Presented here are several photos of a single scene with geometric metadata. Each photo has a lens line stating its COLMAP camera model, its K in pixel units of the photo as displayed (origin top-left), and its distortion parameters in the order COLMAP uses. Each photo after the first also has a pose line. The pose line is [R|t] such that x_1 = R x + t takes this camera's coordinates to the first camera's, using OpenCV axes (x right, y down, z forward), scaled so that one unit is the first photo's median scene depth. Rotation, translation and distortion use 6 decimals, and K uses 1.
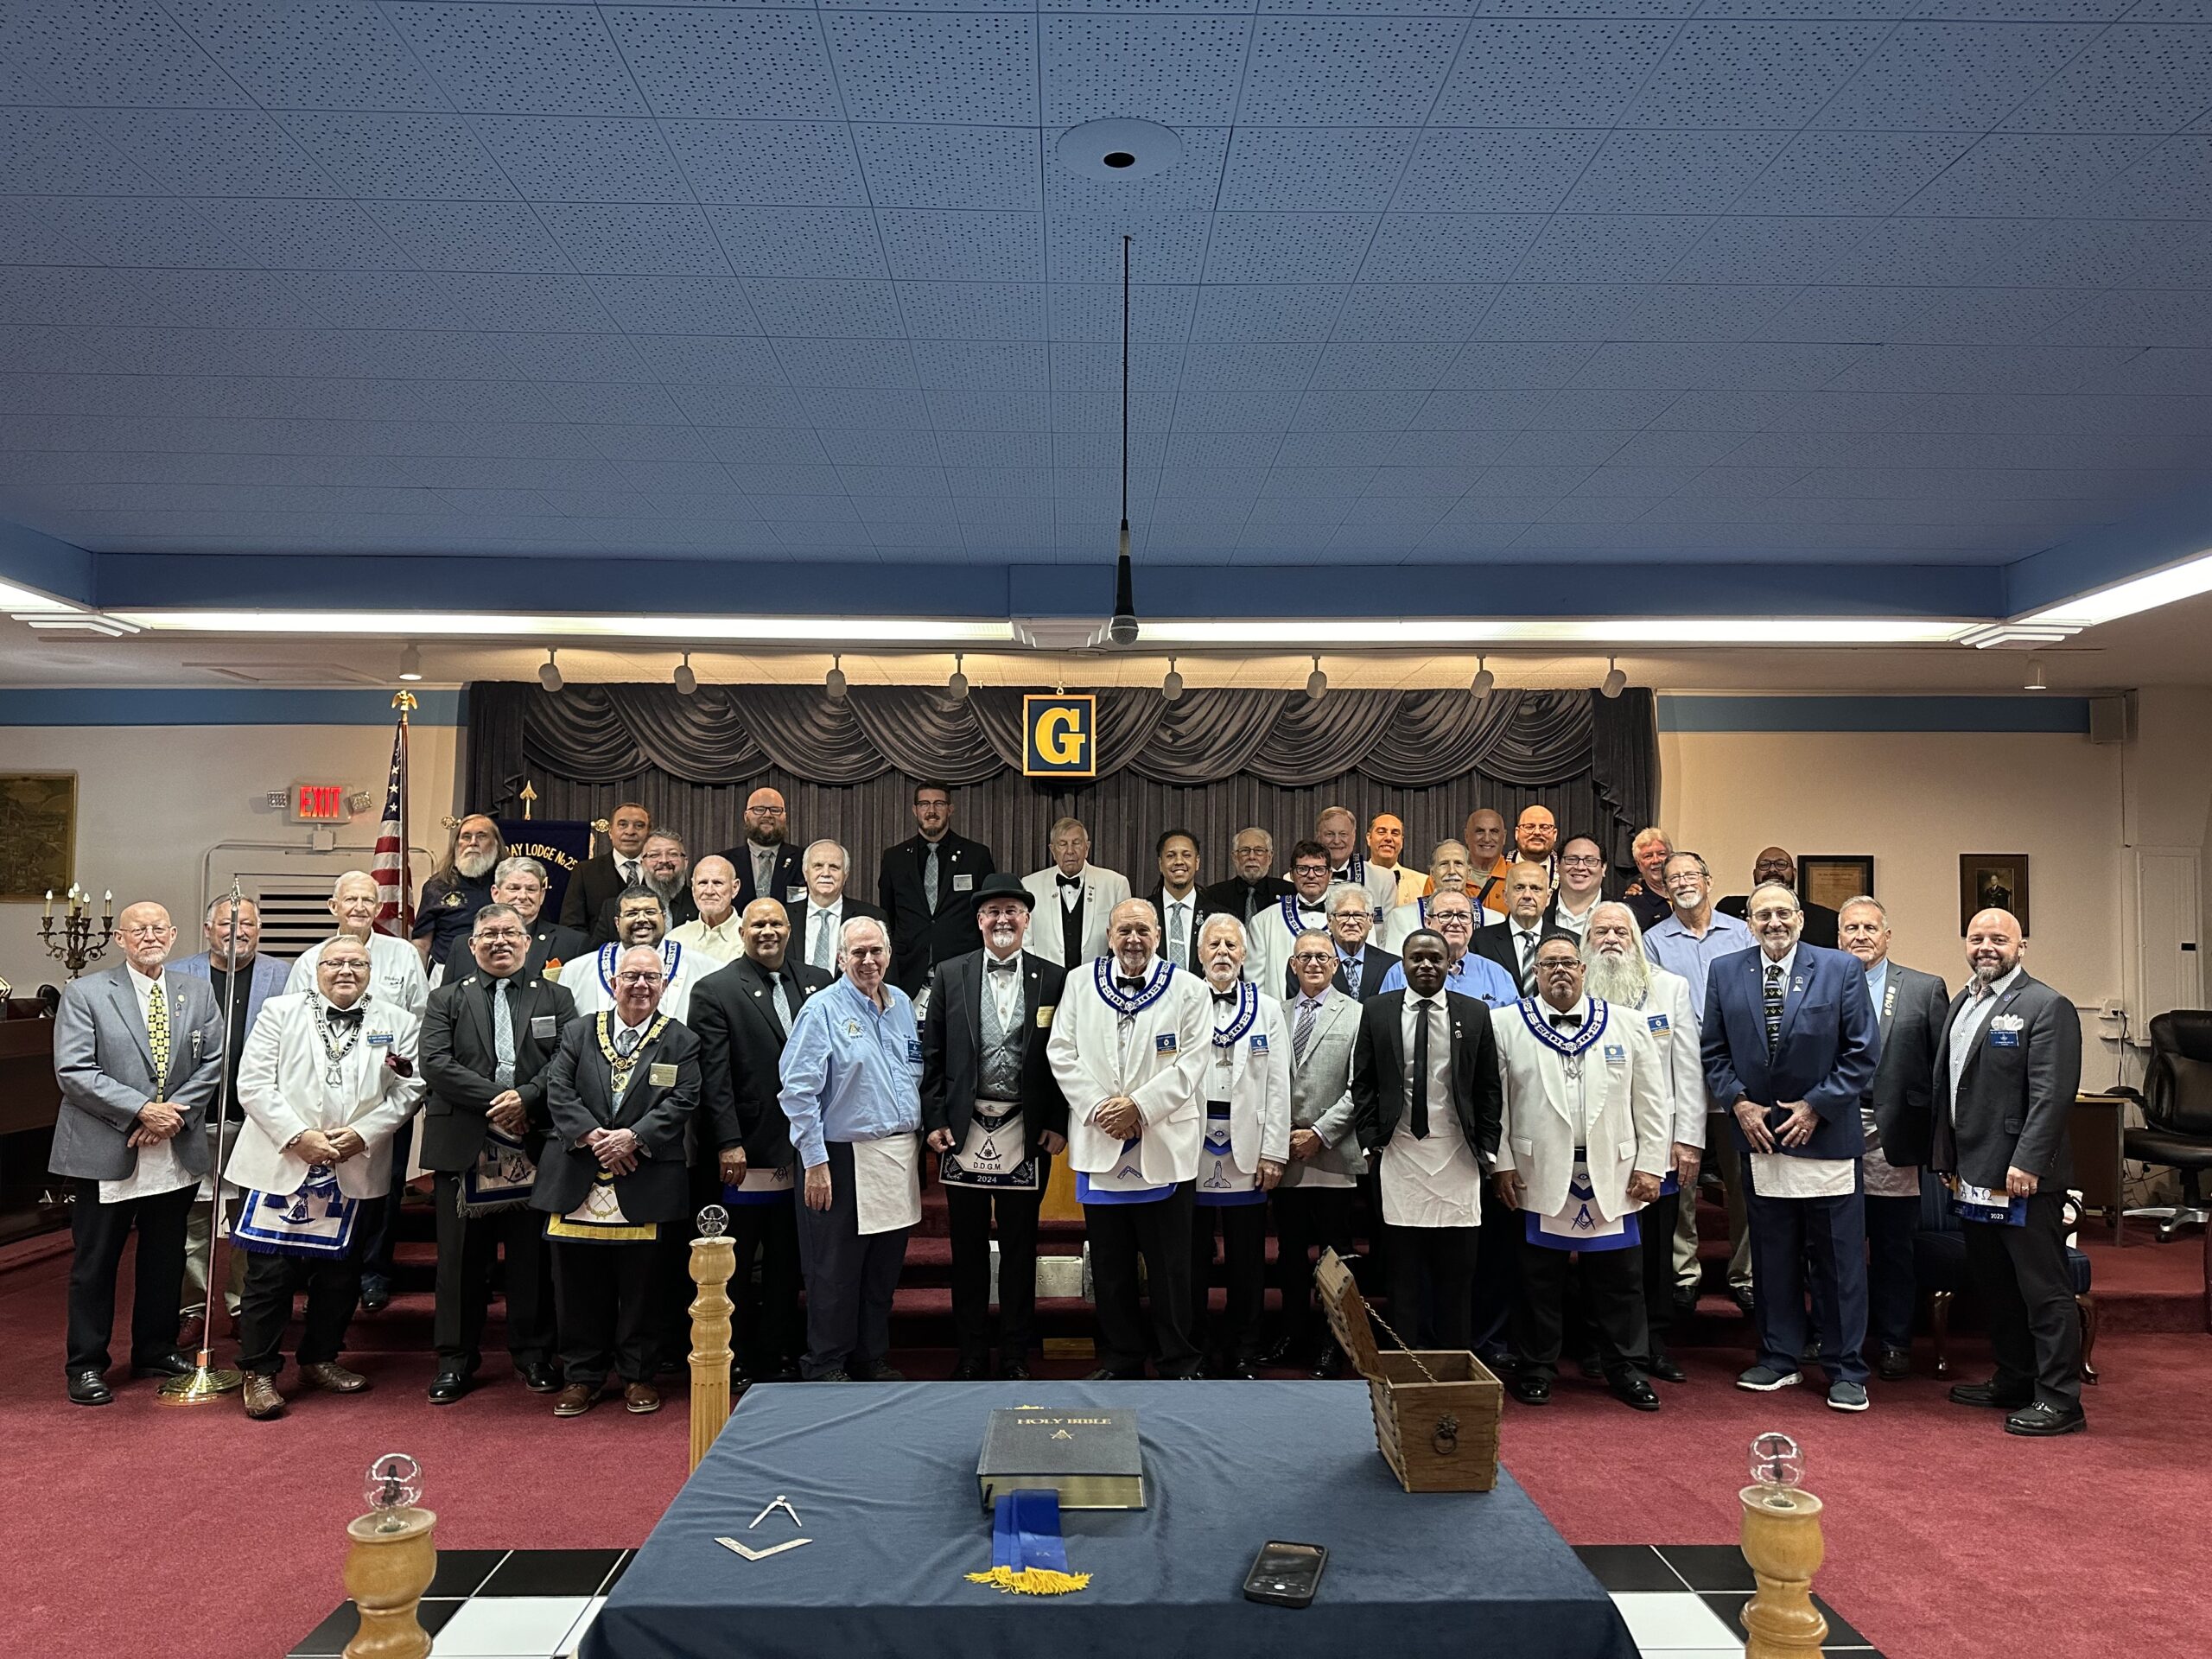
lens RADIAL K [[1557.0, 0, 1106.0], [0, 1557.0, 829.5], [0, 0, 1]] dist [0.034606, -0.054679]
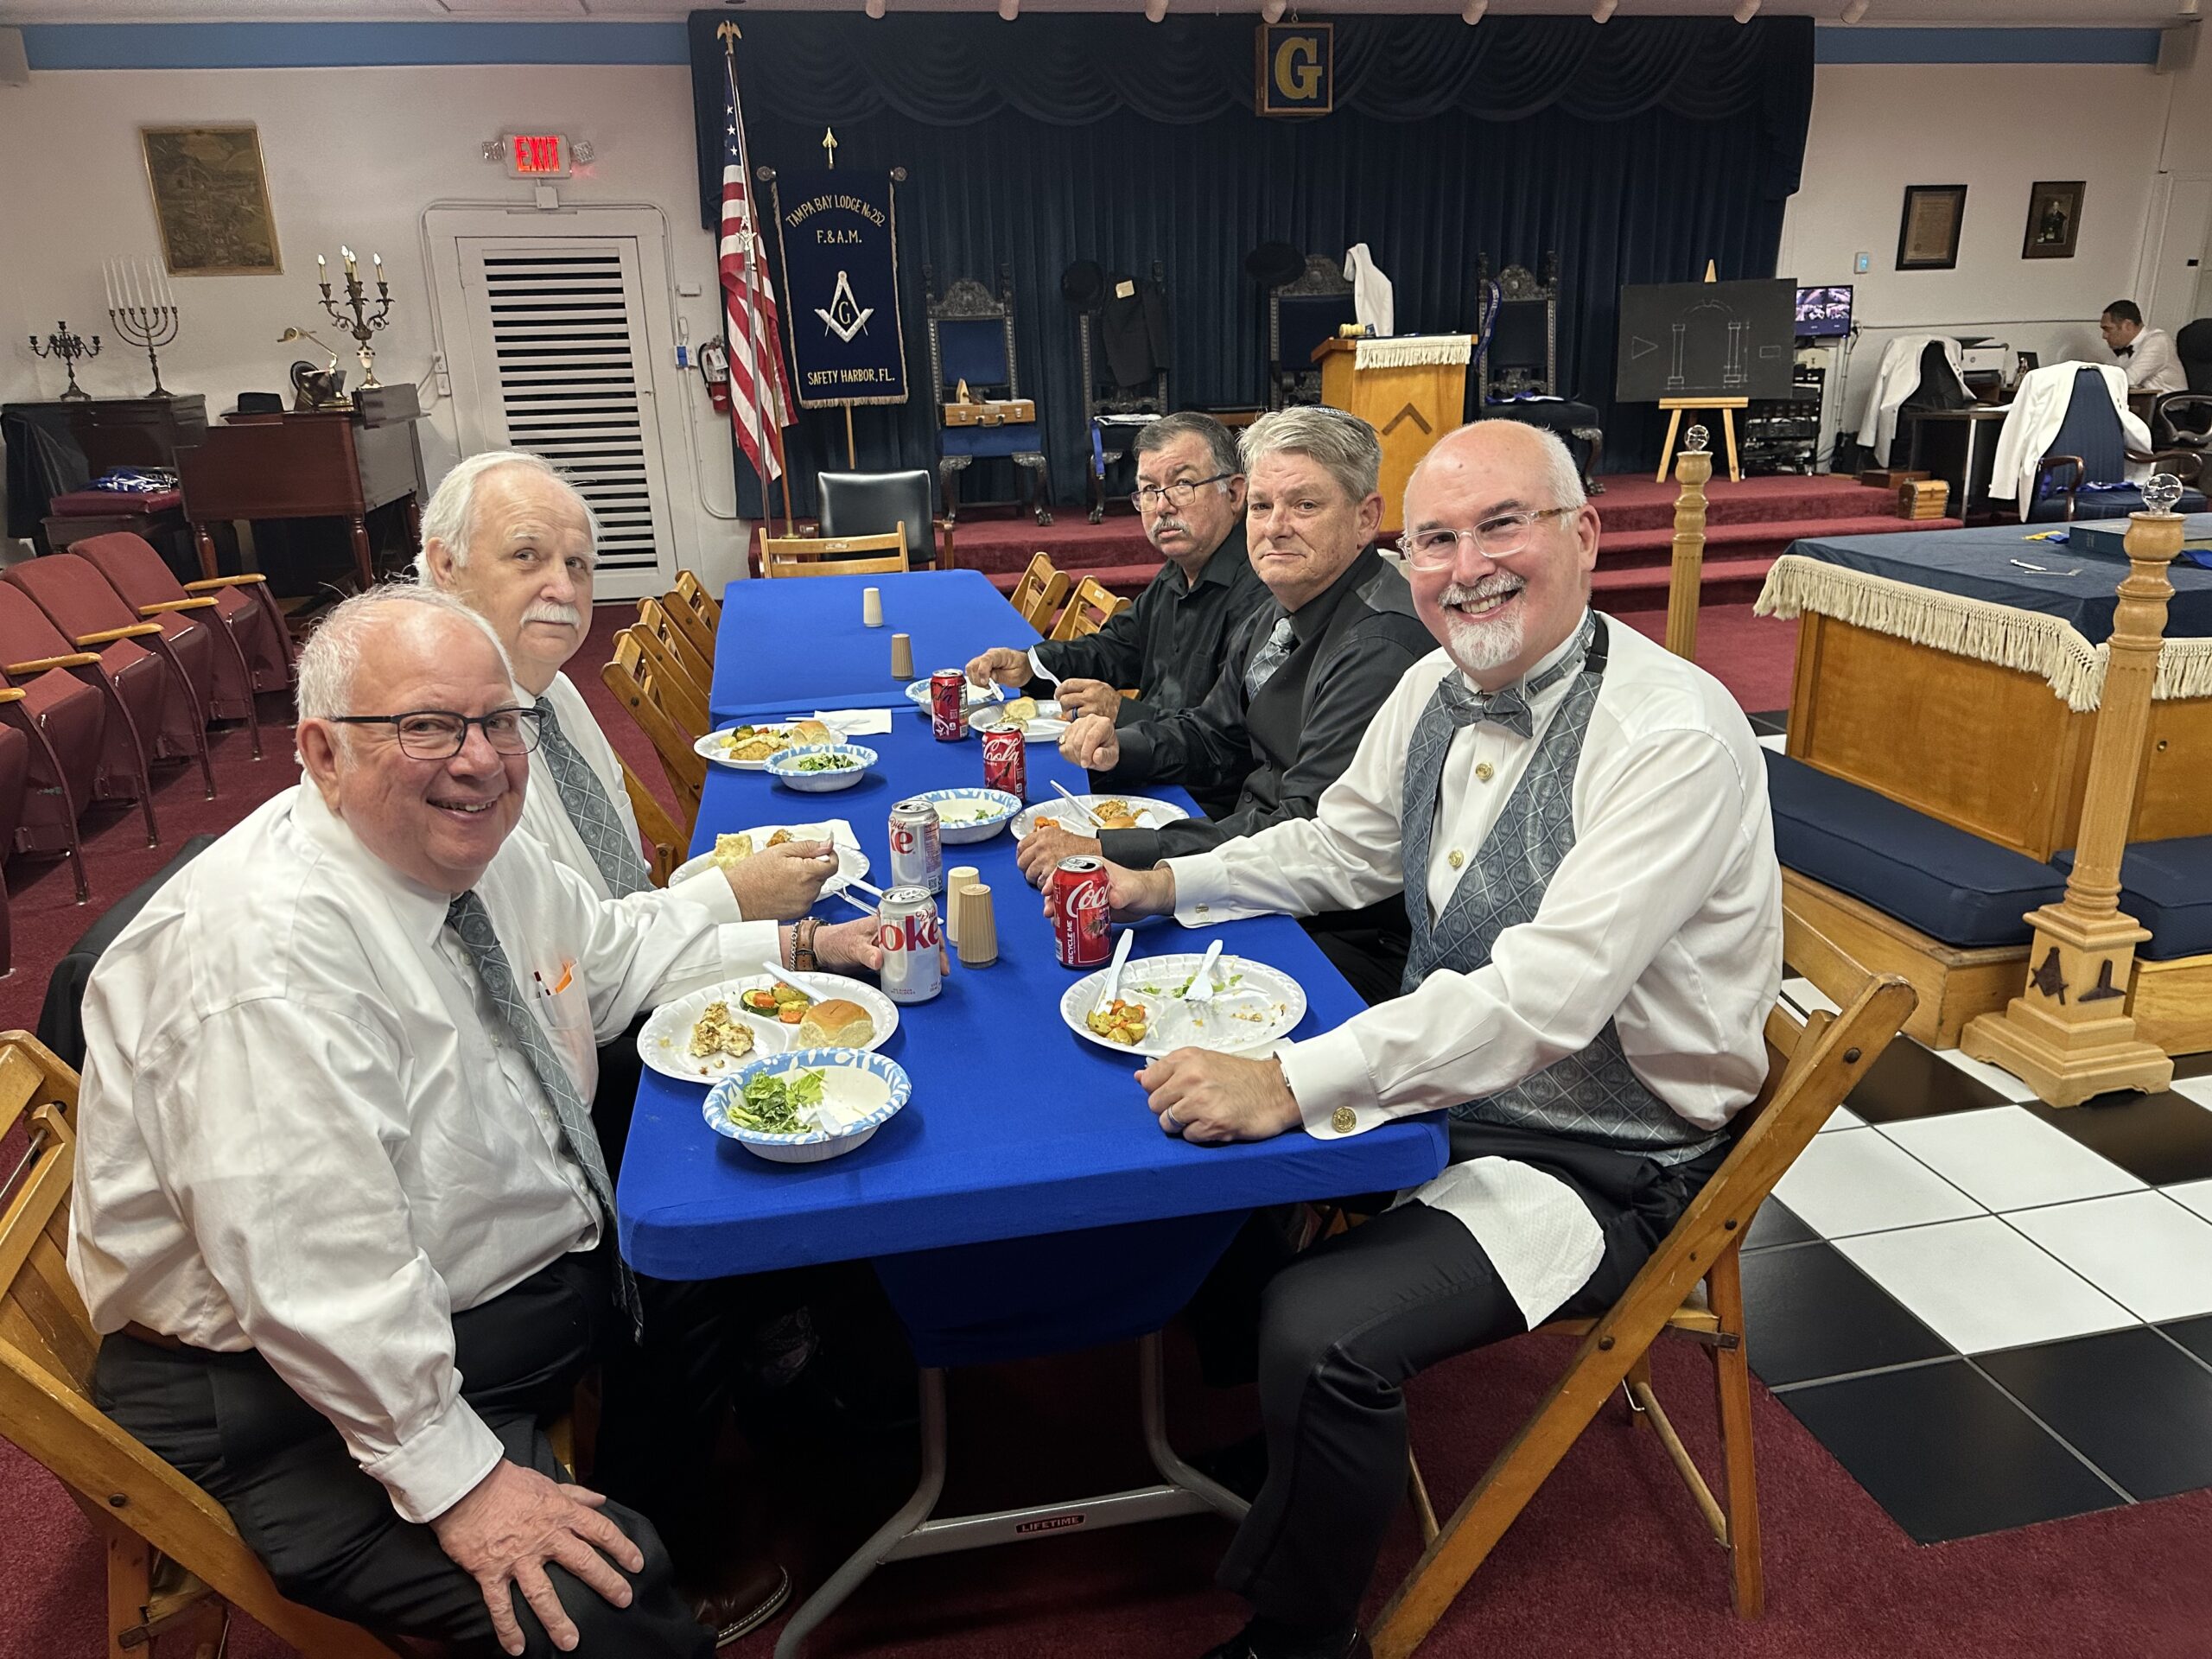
lens RADIAL K [[1557.0, 0, 1106.0], [0, 1557.0, 829.5], [0, 0, 1]] dist [0.034606, -0.054679]
pose [[0.980856, -0.091390, 0.171959, -0.367434], [0.023071, 0.931353, 0.363386, 0.027549], [-0.193364, -0.352462, 0.915631, -0.076548]]
